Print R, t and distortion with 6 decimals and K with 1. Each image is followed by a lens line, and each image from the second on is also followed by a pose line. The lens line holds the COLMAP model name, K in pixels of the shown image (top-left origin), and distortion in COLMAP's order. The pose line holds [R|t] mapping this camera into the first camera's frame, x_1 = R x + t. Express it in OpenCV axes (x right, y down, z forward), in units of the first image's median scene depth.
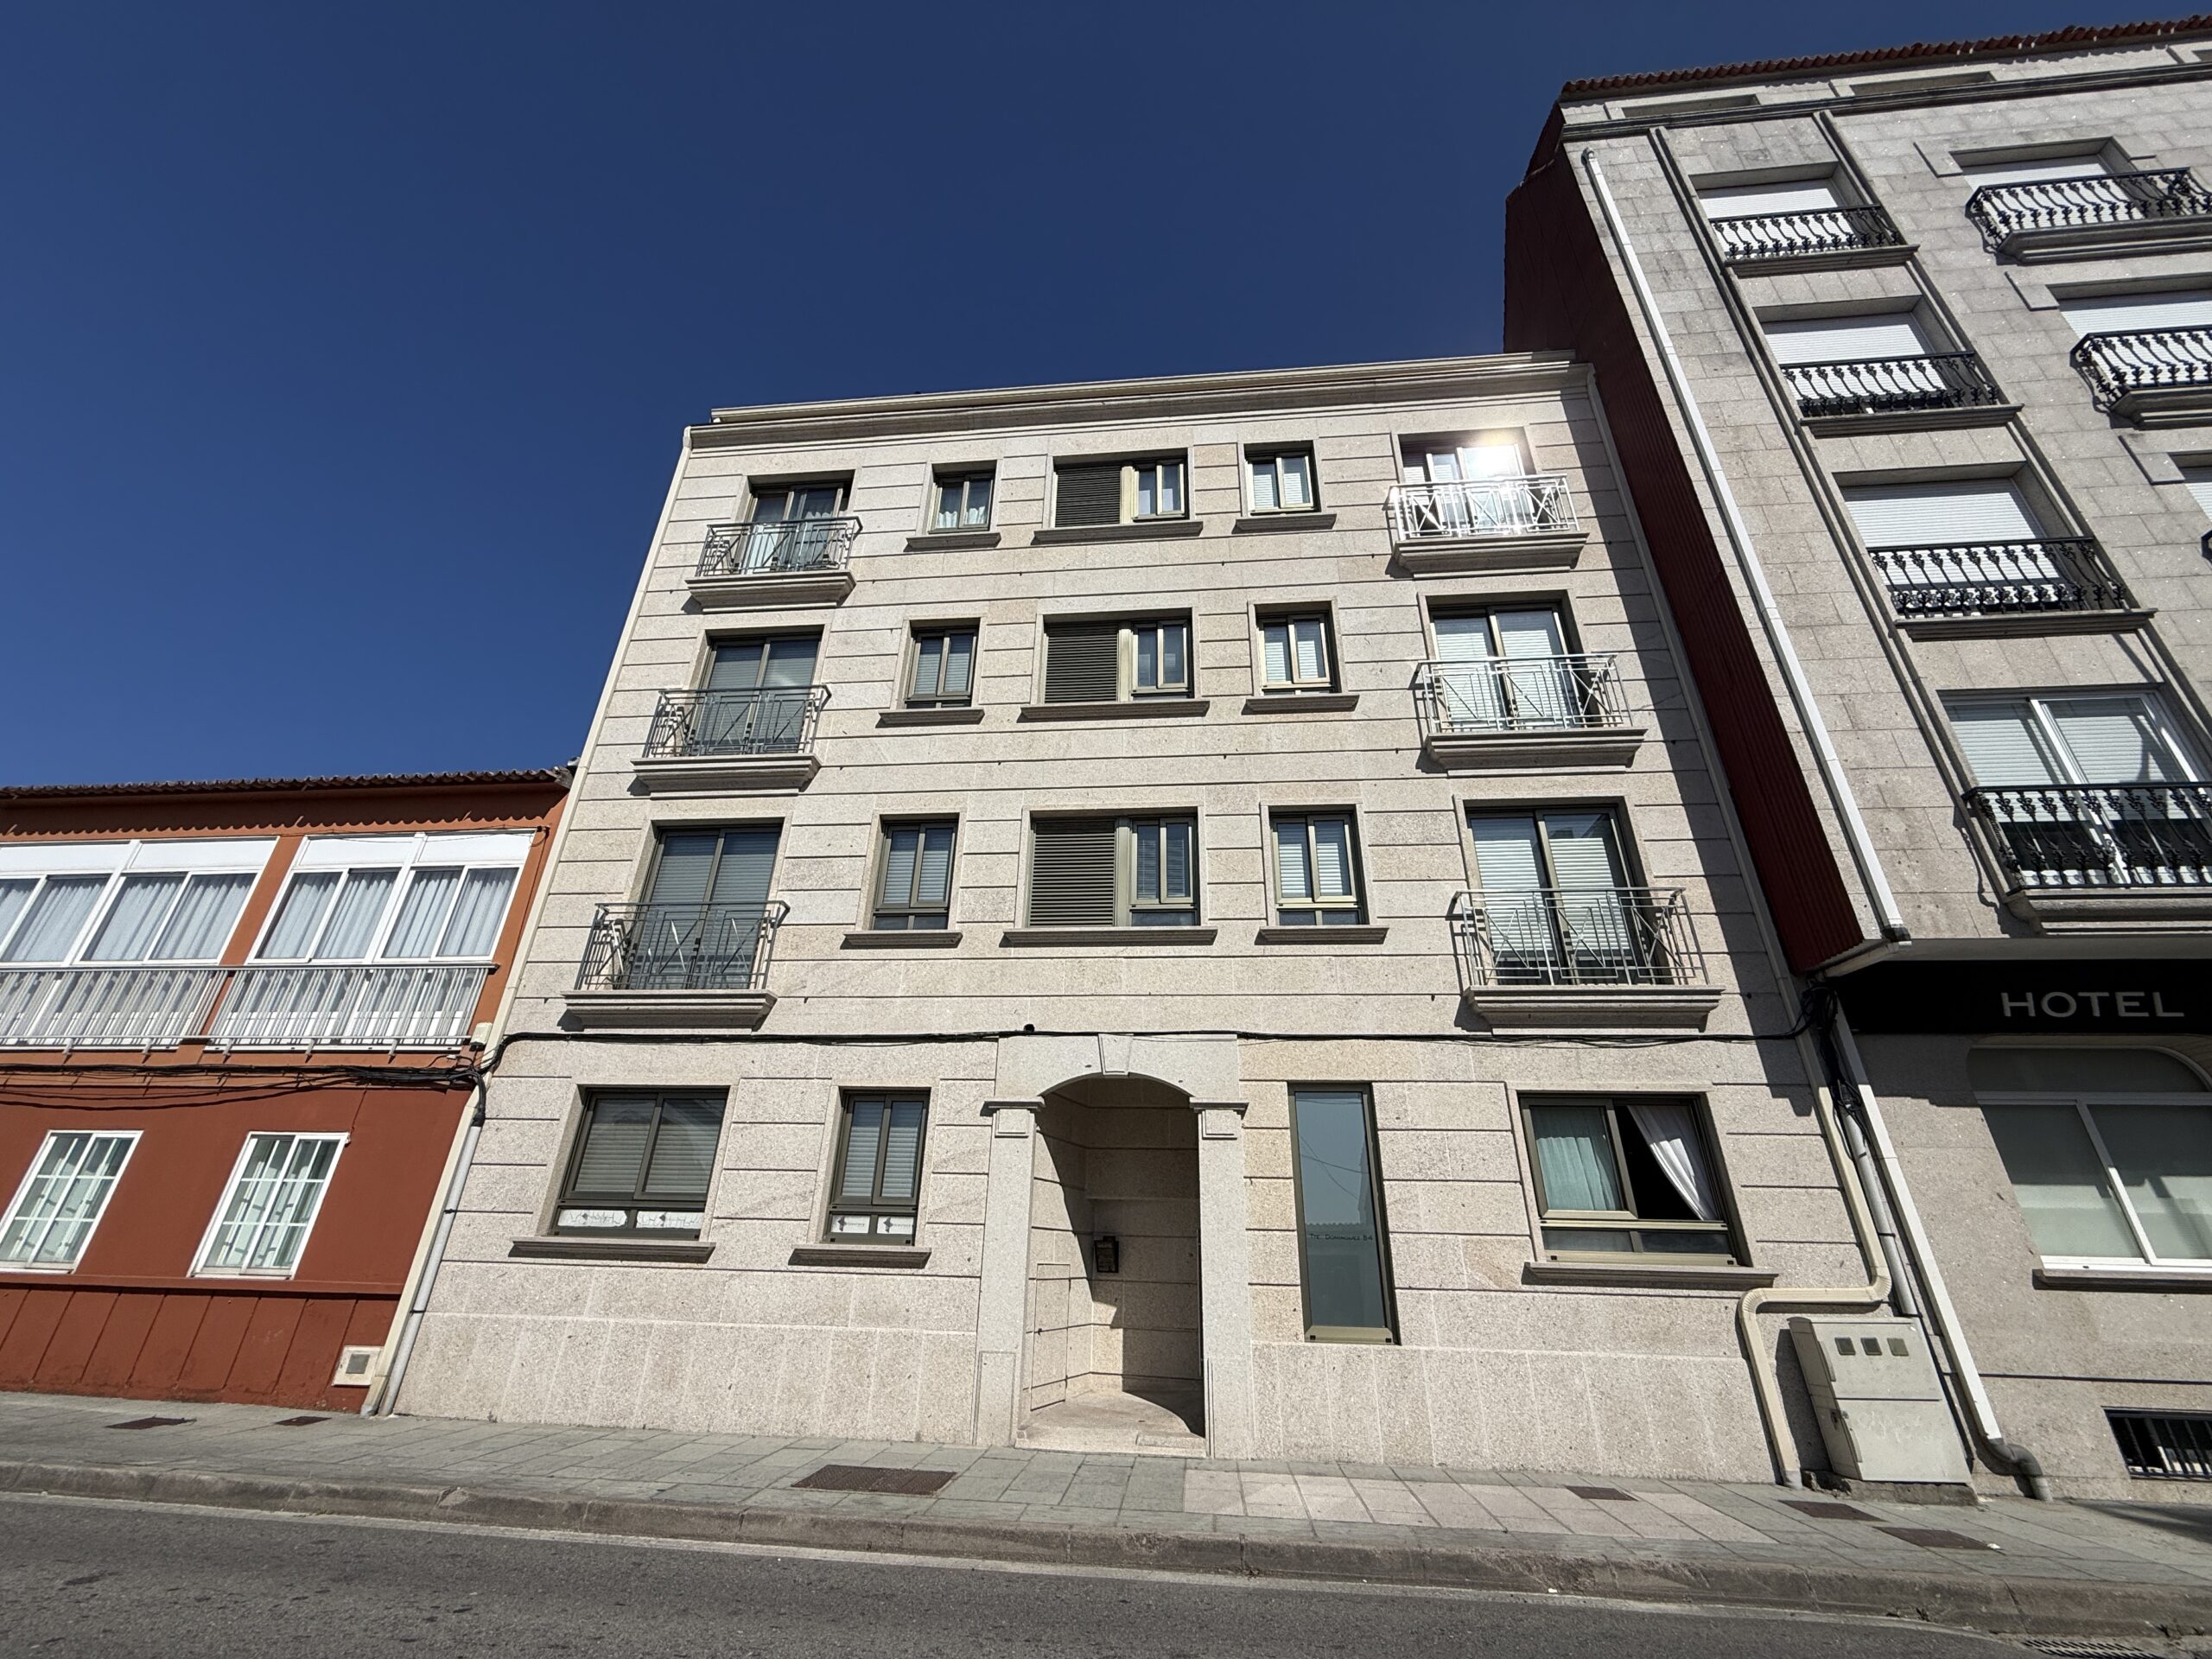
lens RADIAL K [[878.8, 0, 1093.7], [0, 878.8, 825.9], [0, 0, 1]] dist [-0.001144, 0.000374]
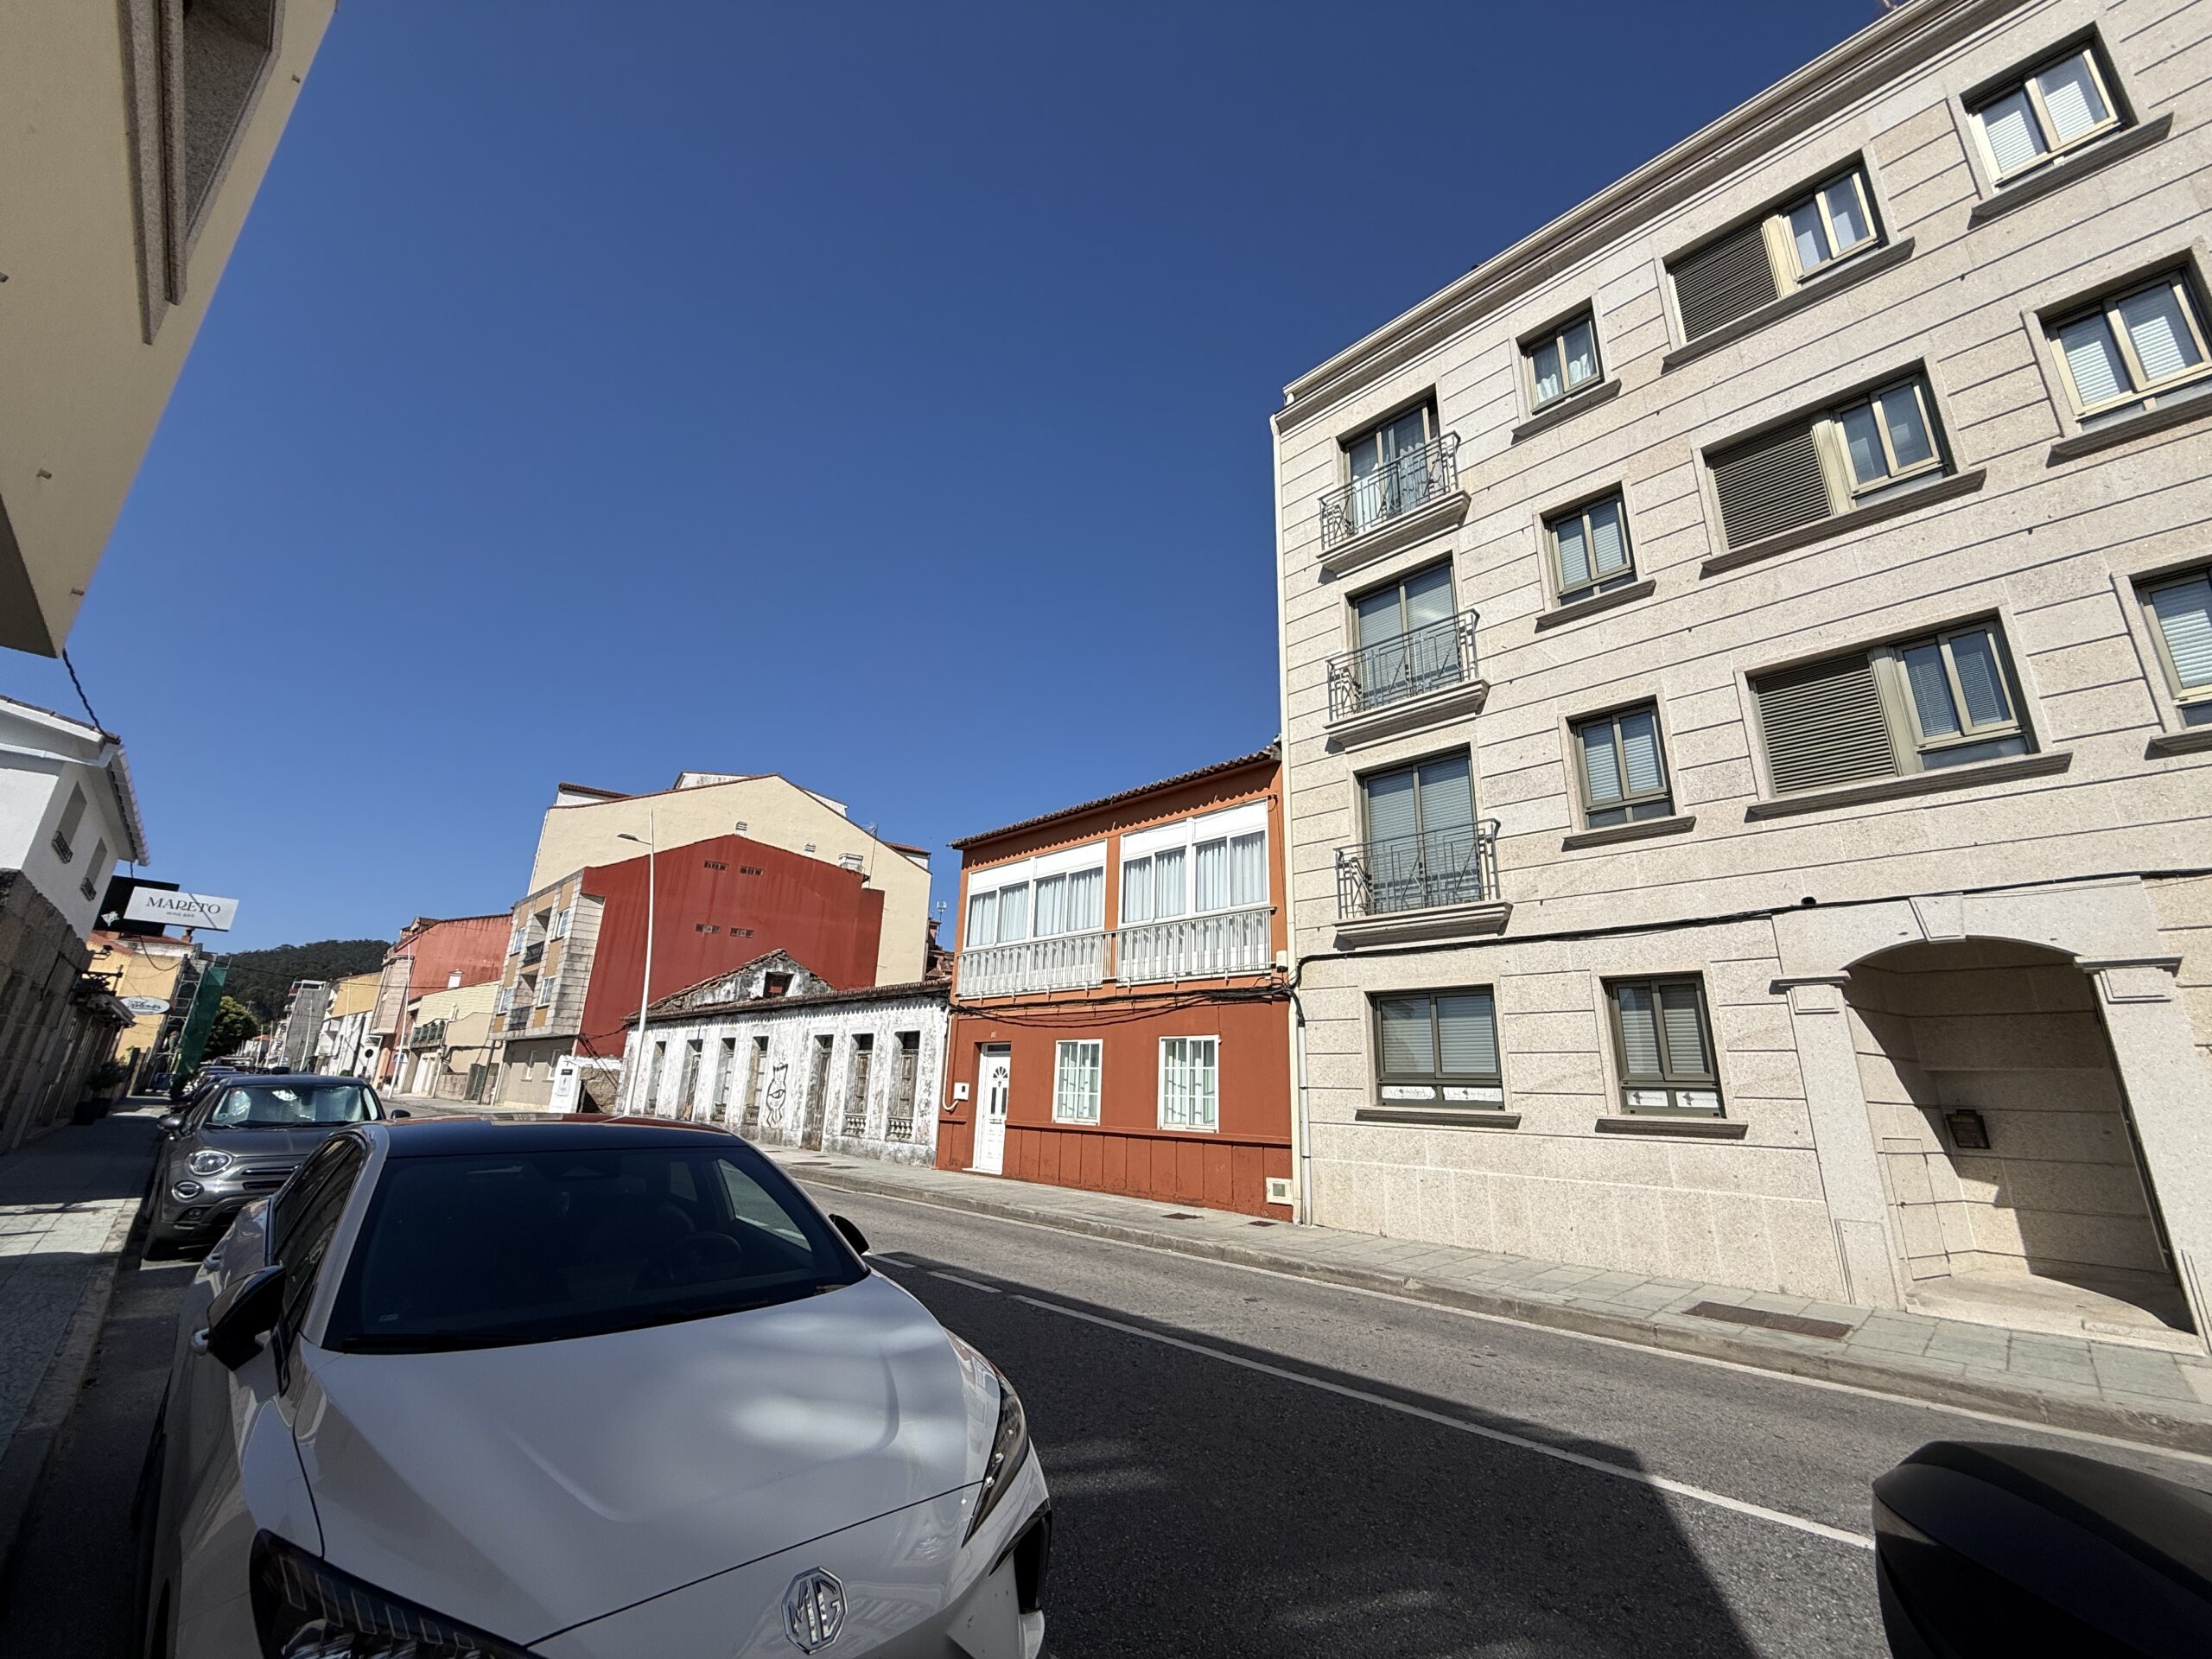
lens RADIAL K [[878.8, 0, 1100.2], [0, 878.8, 825.3], [0, 0, 1]] dist [-0.001144, 0.000374]
pose [[0.773025, -0.184925, -0.606824, -0.071156], [0.267588, 0.962357, 0.047605, -0.094286], [0.575178, -0.199179, 0.793409, -0.166198]]
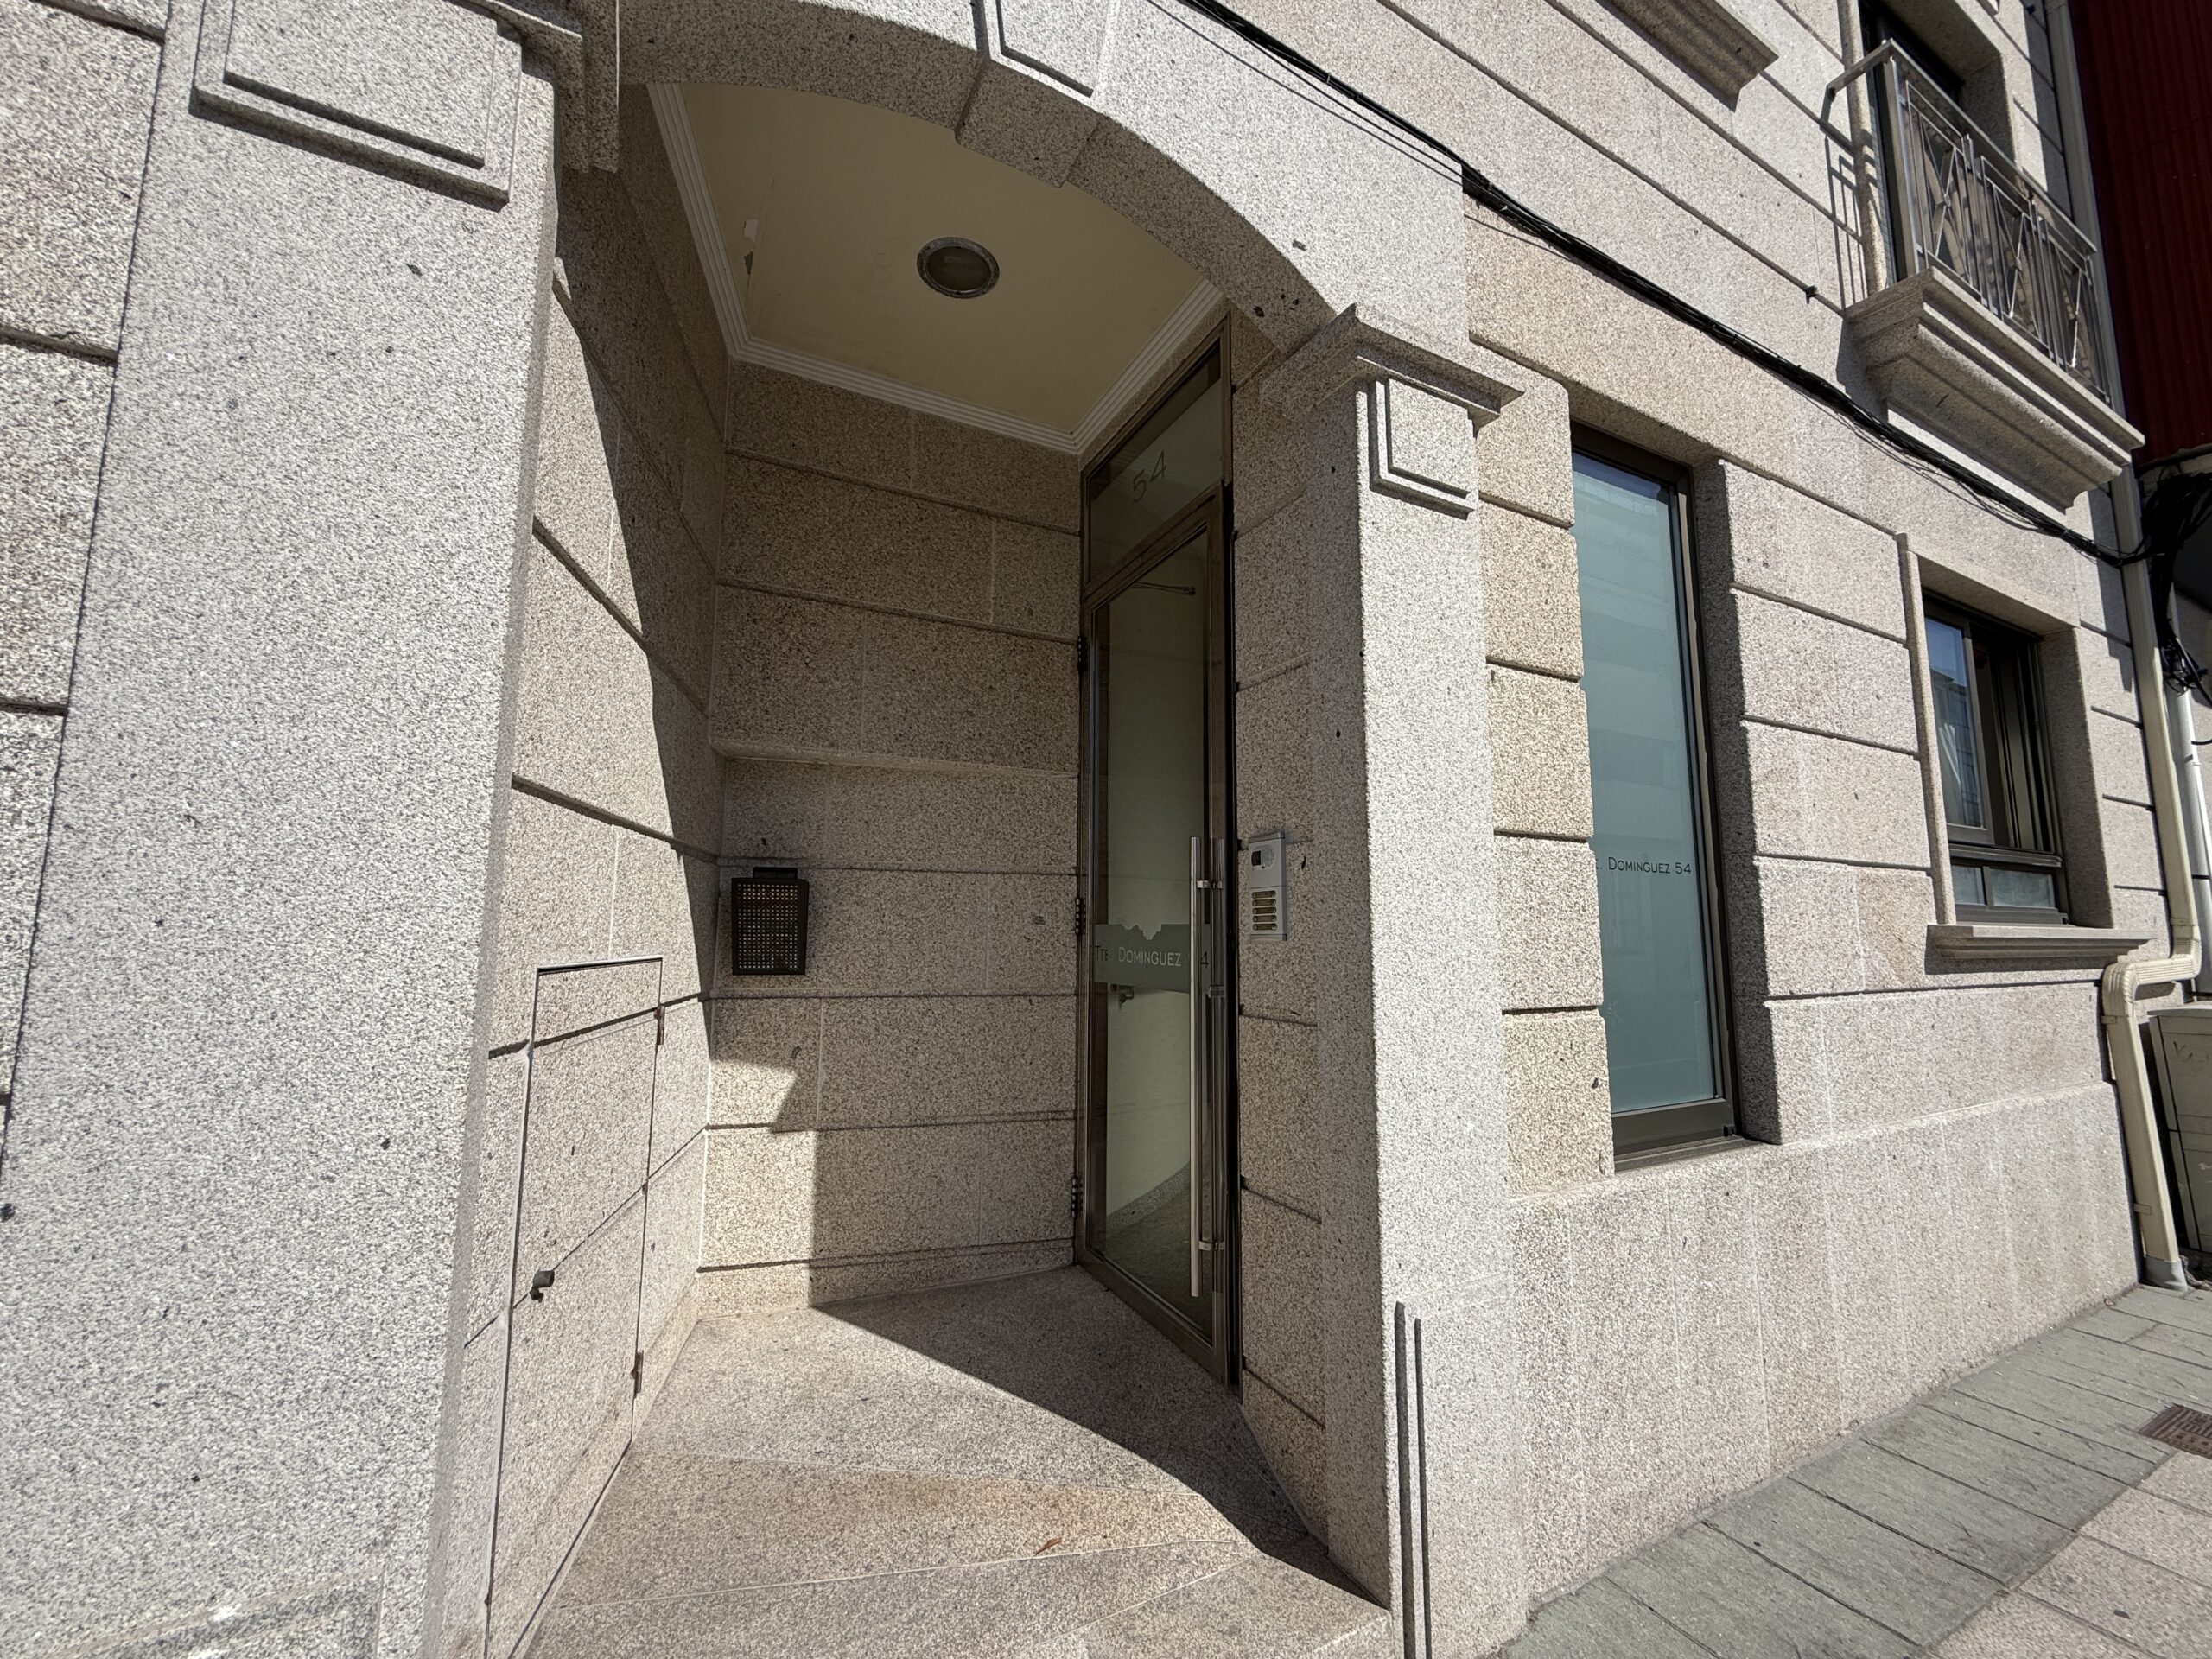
lens RADIAL K [[878.8, 0, 1105.9], [0, 878.8, 824.8], [0, 0, 1]] dist [-0.001144, 0.000374]
pose [[0.825267, 0.050482, 0.562482, -0.064230], [-0.238806, 0.933763, 0.266569, 0.355391], [-0.511767, -0.354315, 0.782659, 0.729656]]
